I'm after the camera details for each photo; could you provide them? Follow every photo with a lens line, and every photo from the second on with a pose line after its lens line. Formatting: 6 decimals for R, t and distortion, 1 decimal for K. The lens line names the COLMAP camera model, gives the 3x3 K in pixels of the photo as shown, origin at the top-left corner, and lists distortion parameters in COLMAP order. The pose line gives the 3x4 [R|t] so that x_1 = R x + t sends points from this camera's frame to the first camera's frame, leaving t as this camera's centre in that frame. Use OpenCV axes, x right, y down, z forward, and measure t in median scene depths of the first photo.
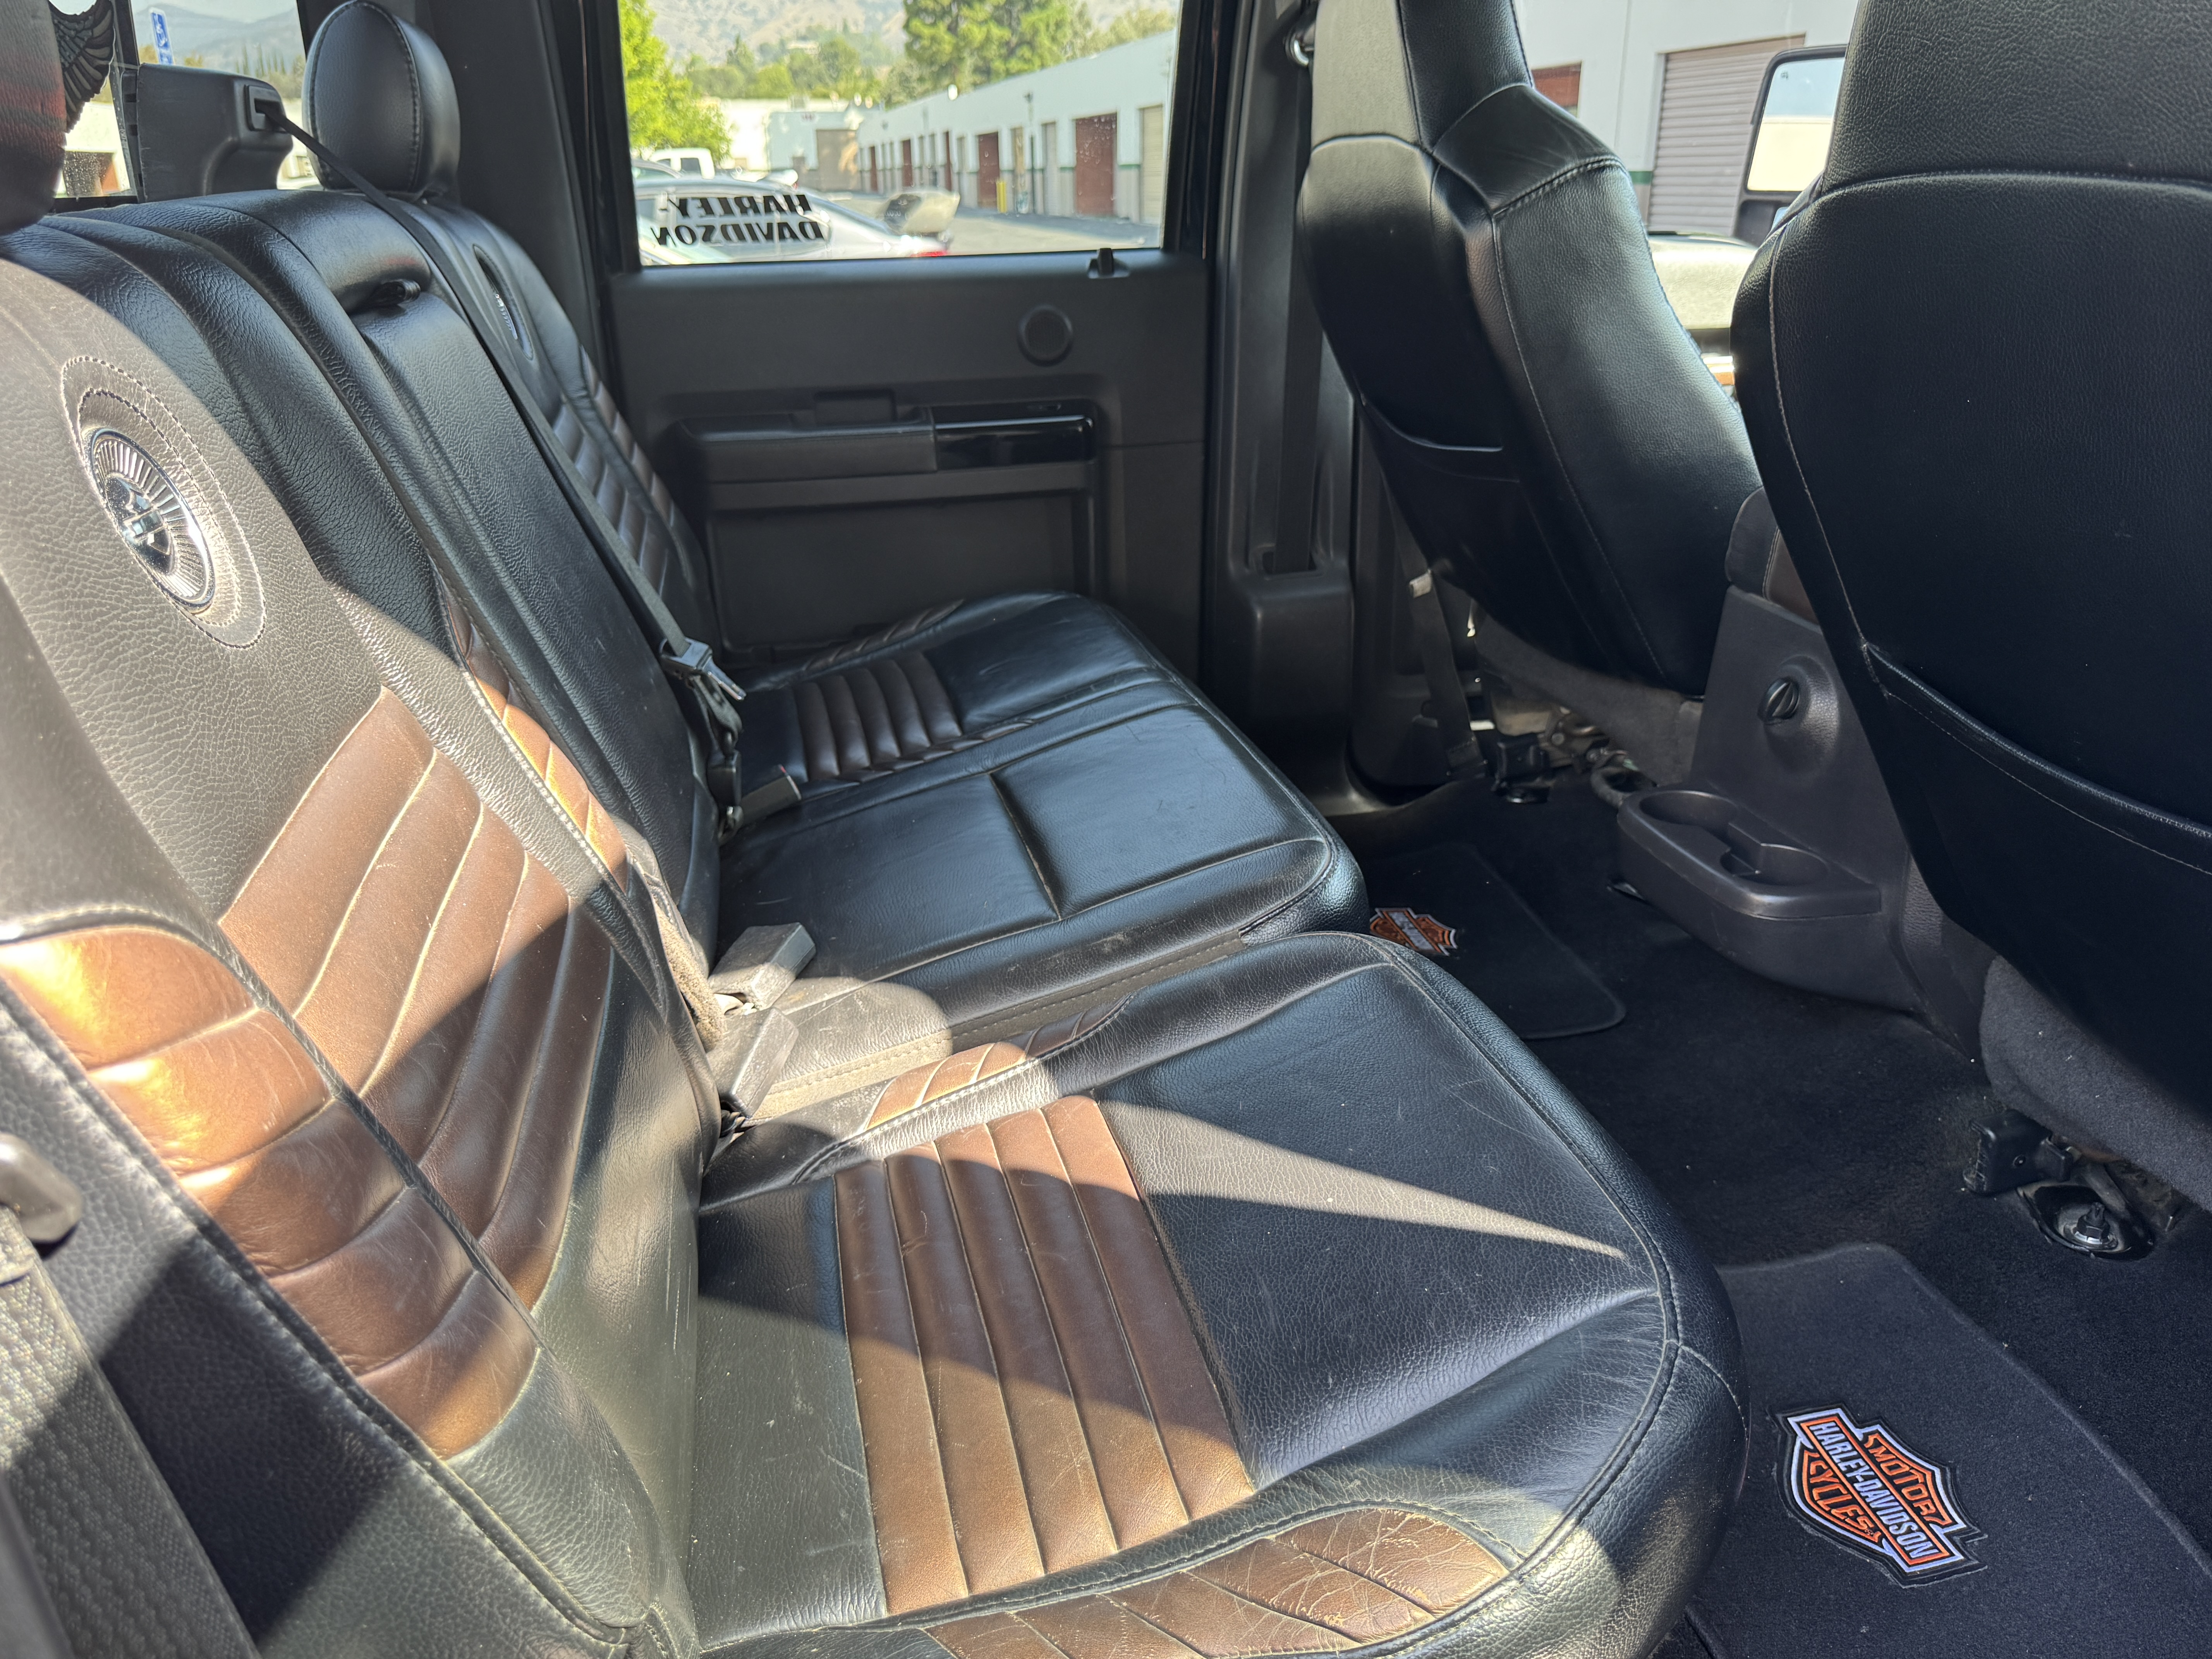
lens RADIAL K [[1570.6, 0, 1113.0], [0, 1570.6, 827.2], [0, 0, 1]] dist [0.055017, -0.074793]
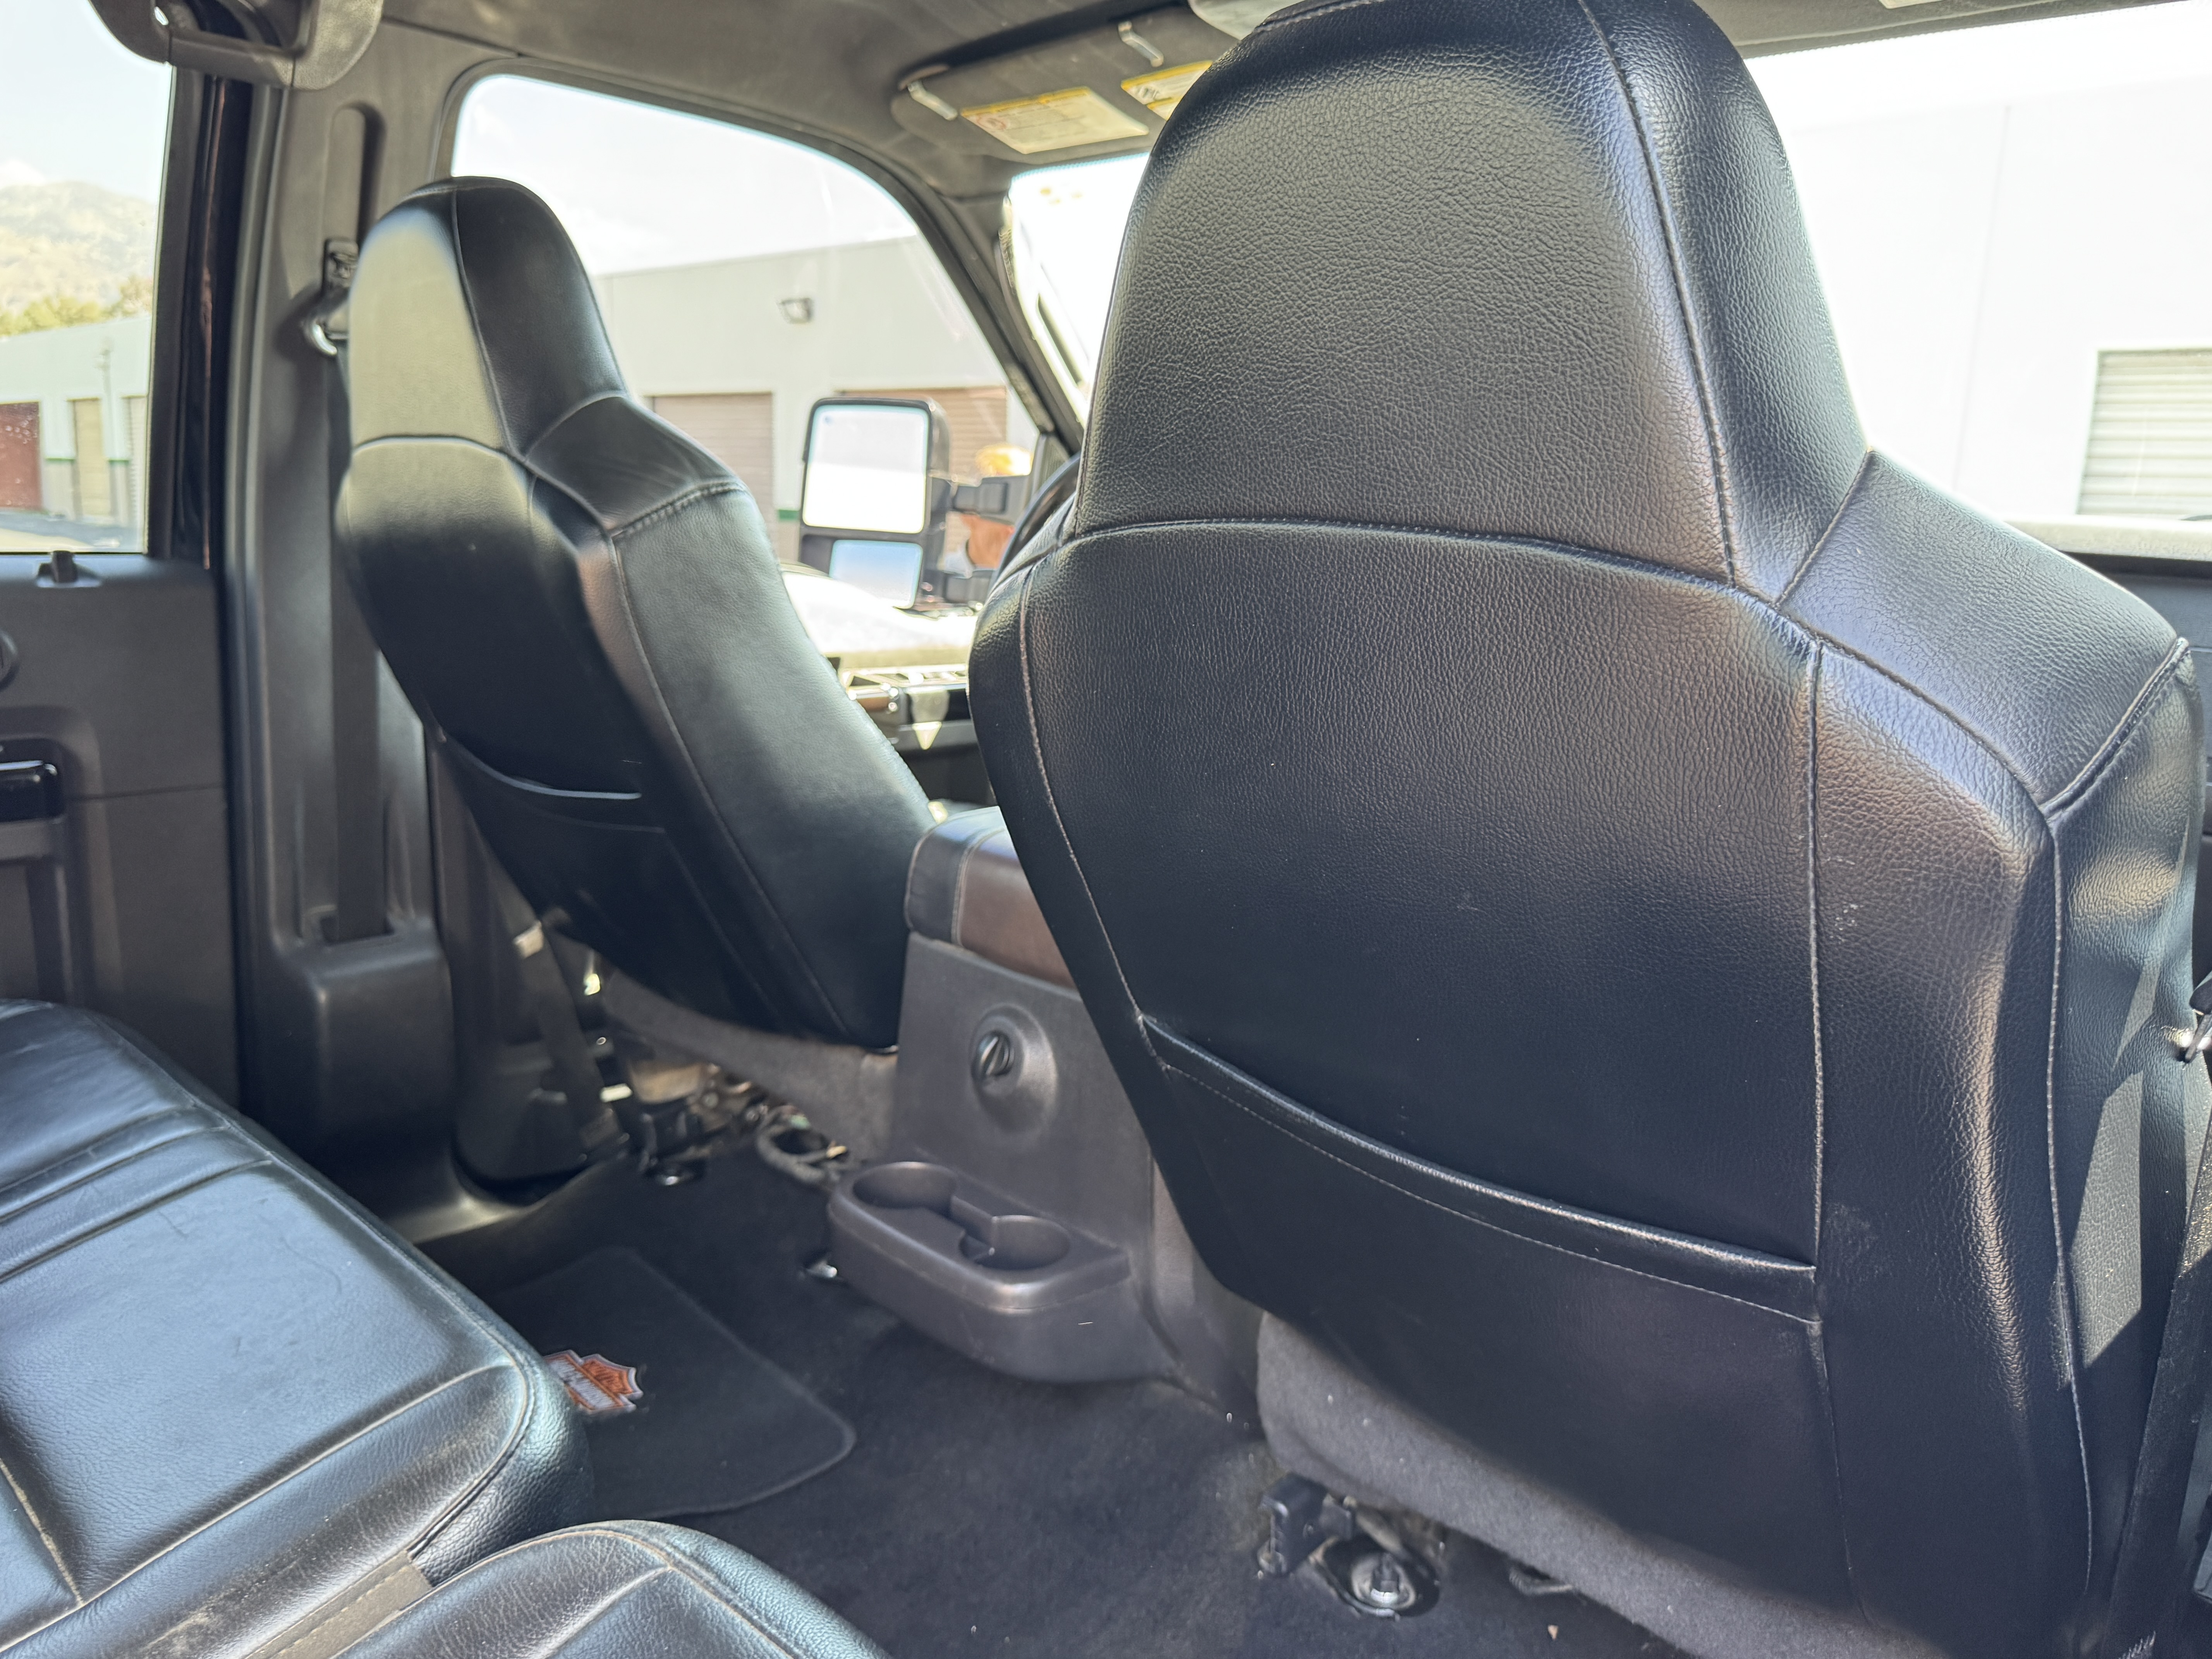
lens RADIAL K [[1632.4, 0, 1104.5], [0, 1632.4, 826.4], [0, 0, 1]] dist [0.006627, 0.000065]
pose [[0.842504, -0.055380, 0.535836, -0.016544], [0.155945, 0.977183, -0.144202, -0.058843], [-0.515624, 0.205051, 0.831917, 0.146915]]
